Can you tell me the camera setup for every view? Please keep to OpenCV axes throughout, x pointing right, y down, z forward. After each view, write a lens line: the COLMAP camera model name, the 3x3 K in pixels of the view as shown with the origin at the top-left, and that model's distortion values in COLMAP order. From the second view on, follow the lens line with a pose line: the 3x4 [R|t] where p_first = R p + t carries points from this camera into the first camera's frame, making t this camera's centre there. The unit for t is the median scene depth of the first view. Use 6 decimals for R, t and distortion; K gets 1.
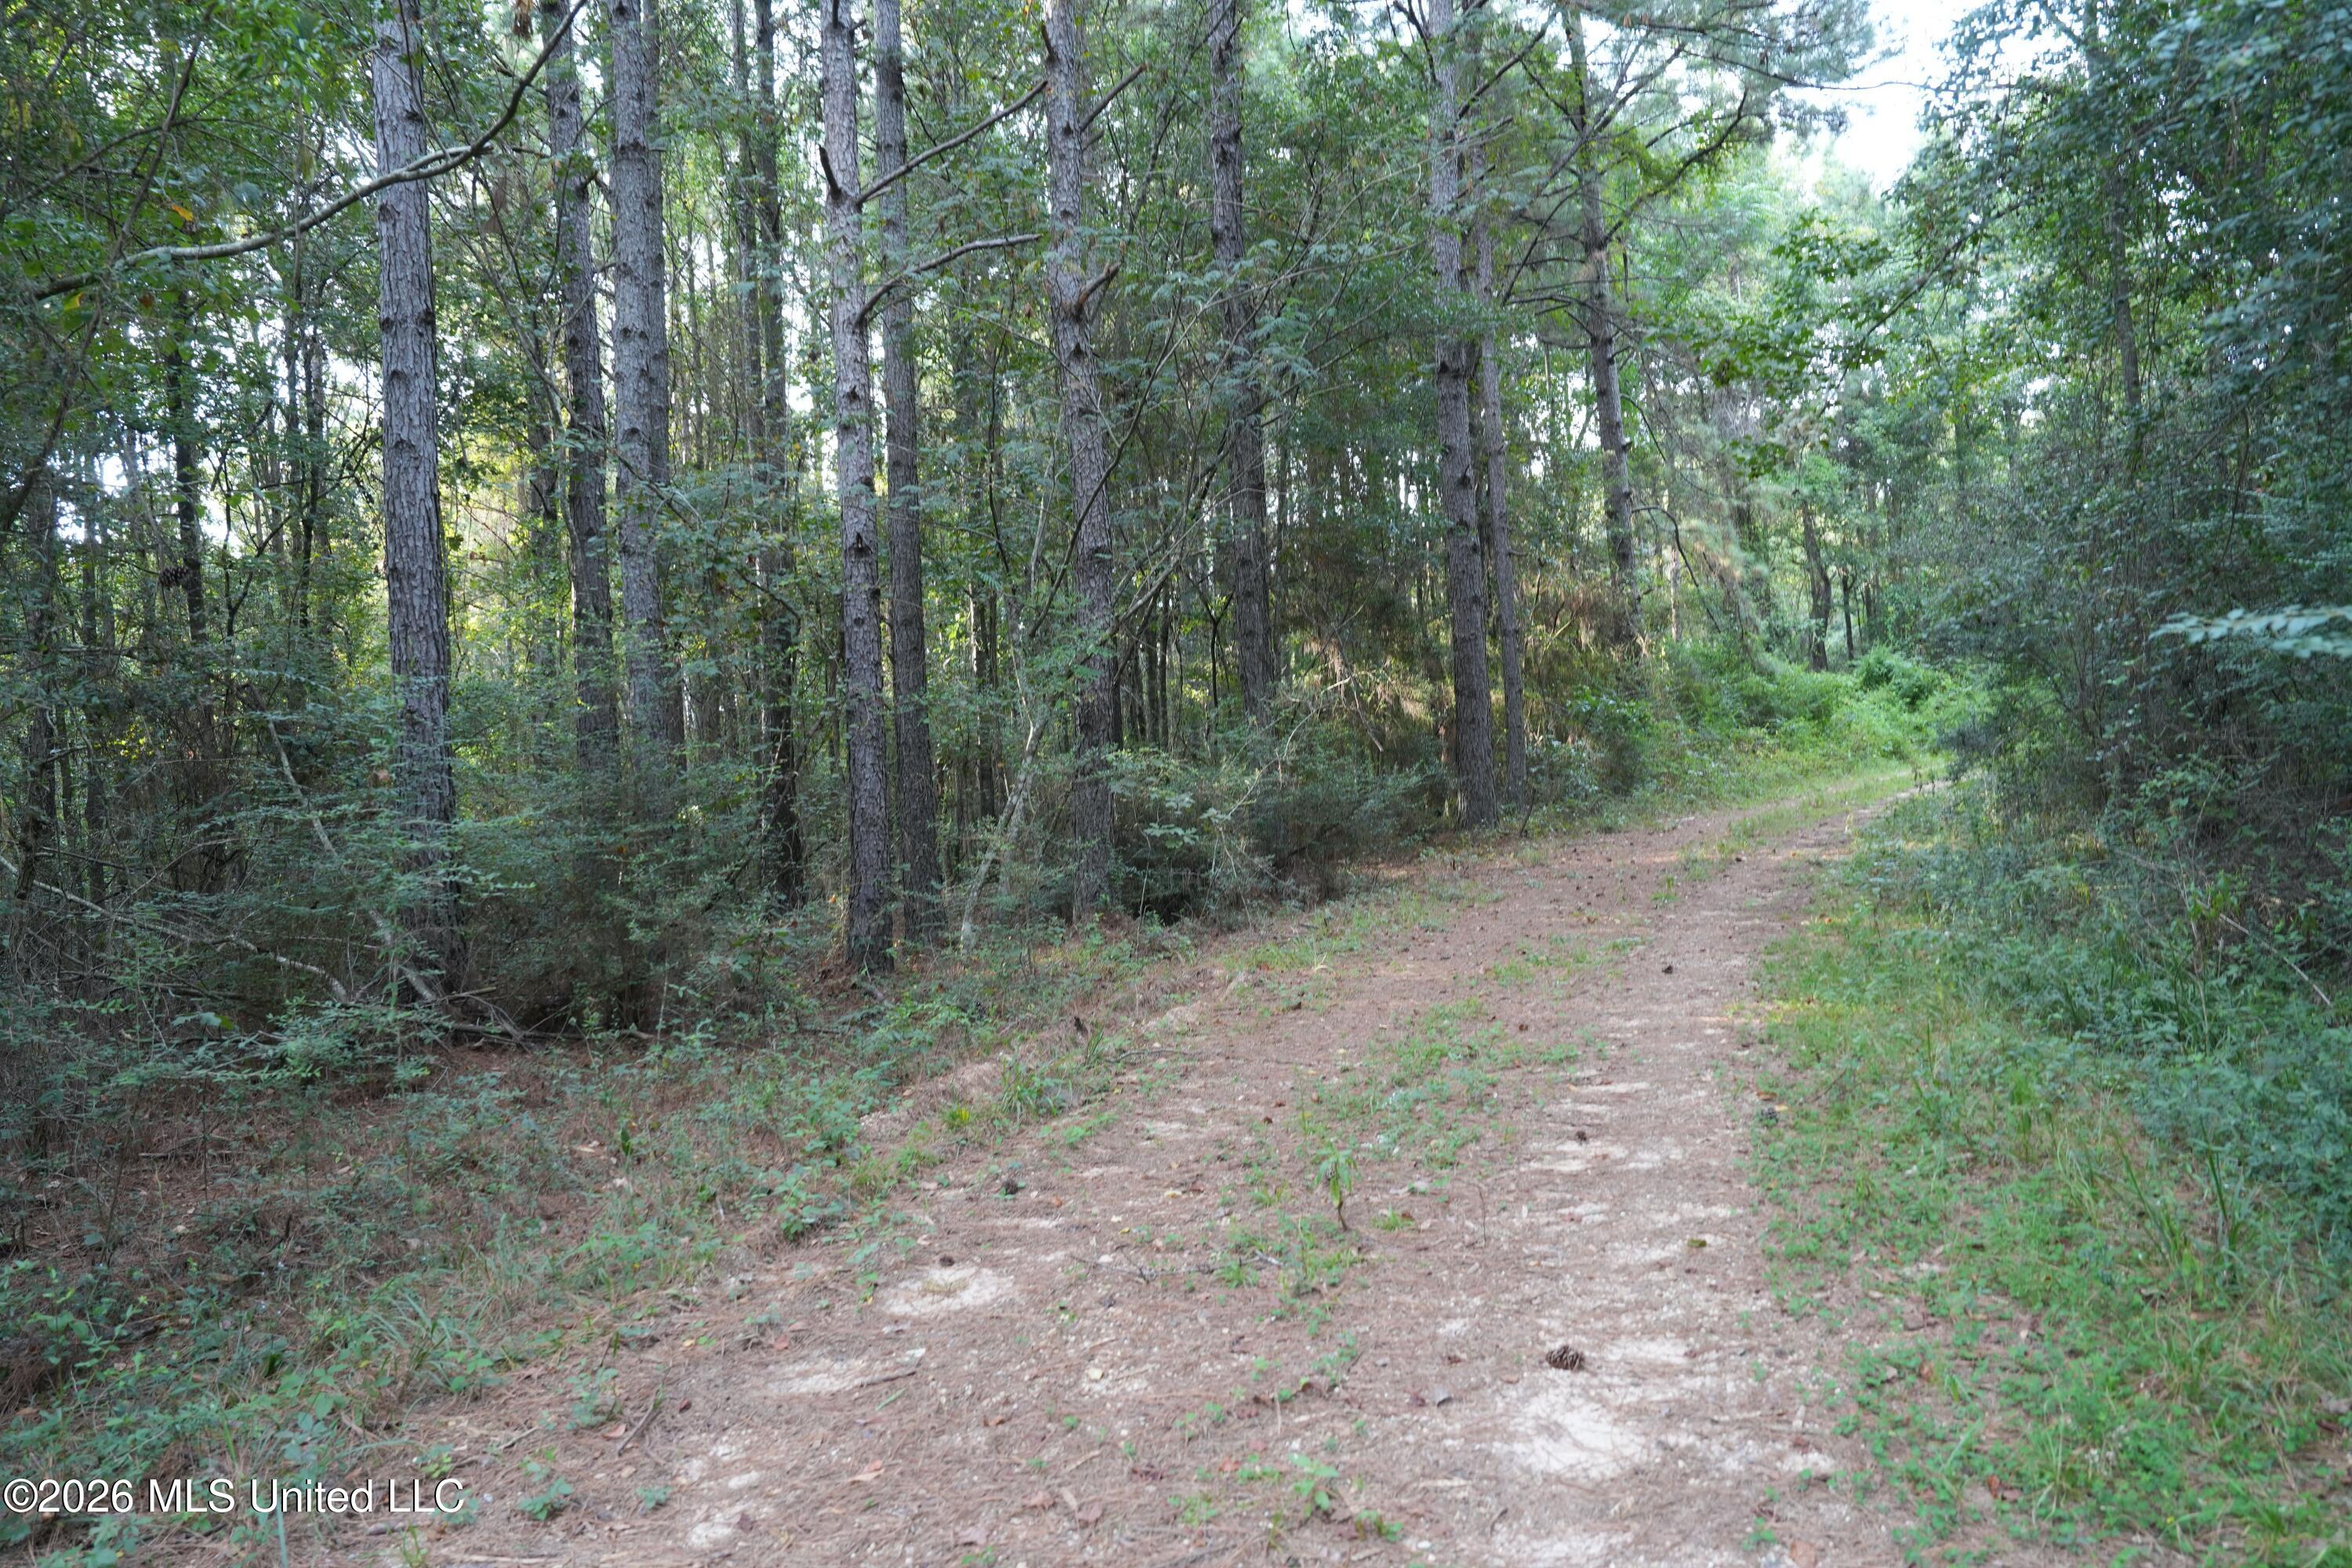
lens RADIAL K [[1589.2, 0, 1176.0], [0, 1589.2, 784.0], [0, 0, 1]] dist [-0.126046, 0.063996]
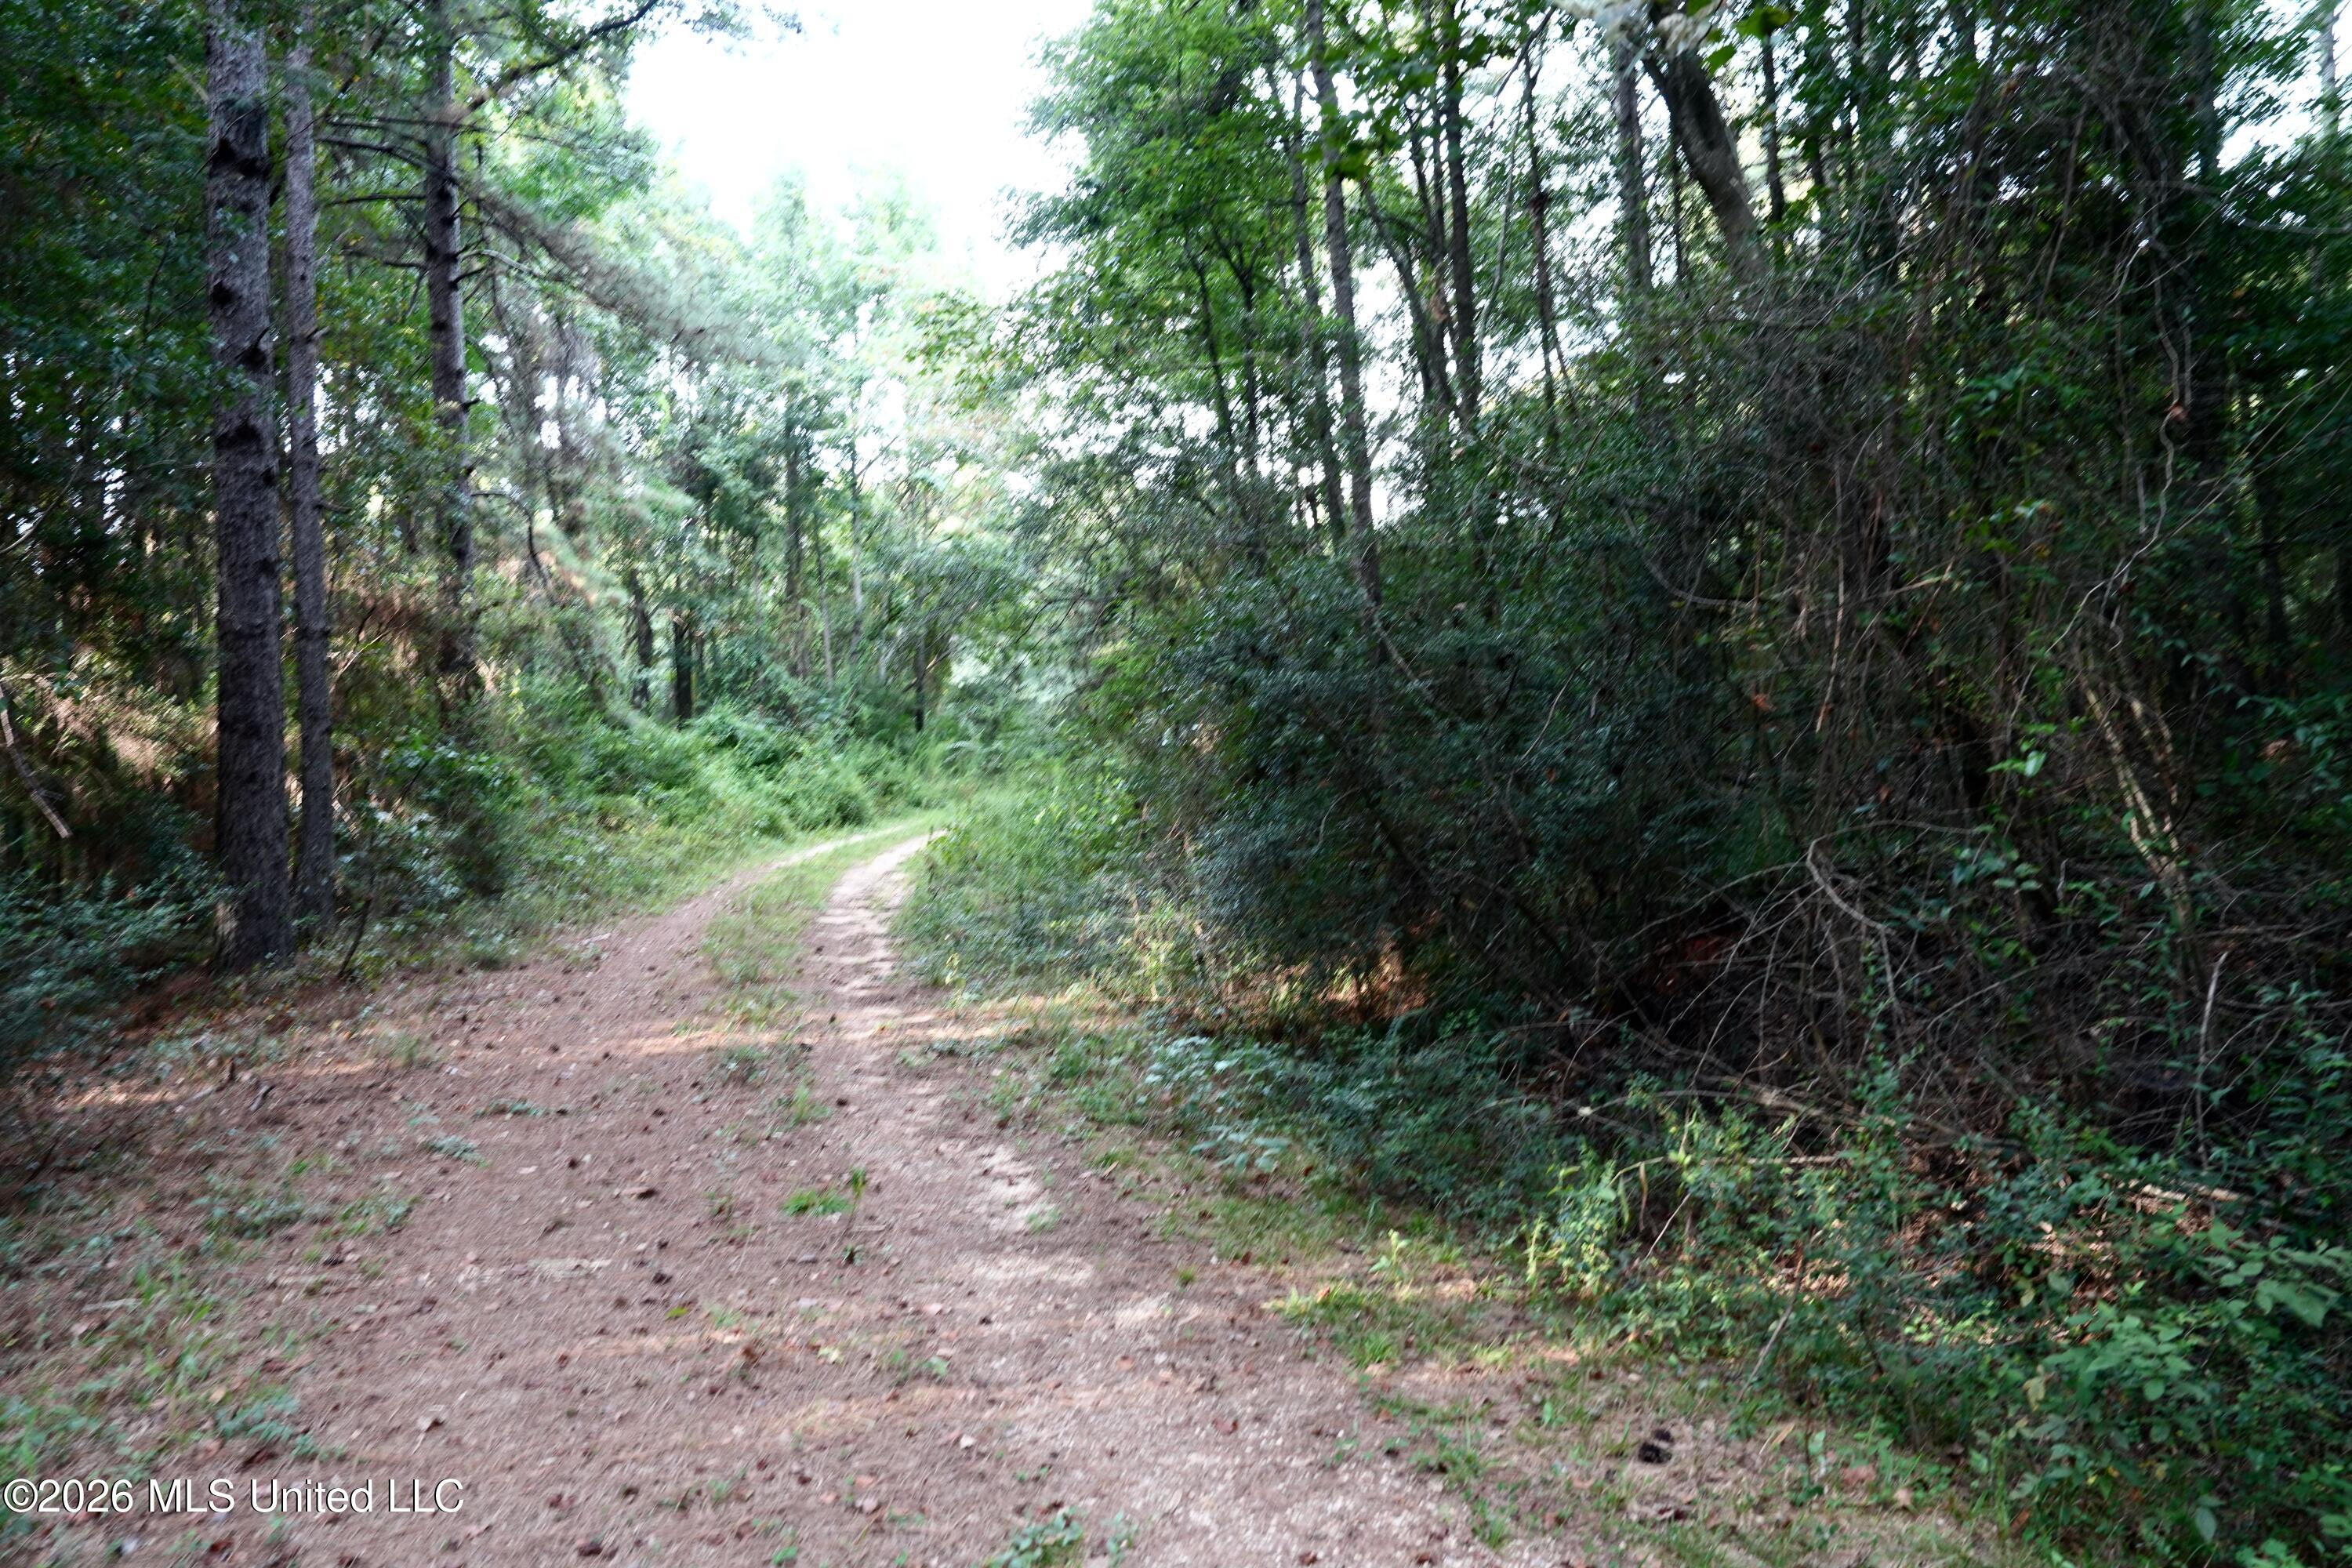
lens RADIAL K [[1589.2, 0, 1176.0], [0, 1589.2, 784.0], [0, 0, 1]] dist [-0.126046, 0.063996]
pose [[0.720335, 0.028755, 0.693030, 0.040469], [0.000041, 0.999139, -0.041499, -0.012709], [-0.693626, 0.029922, 0.719713, 0.323396]]
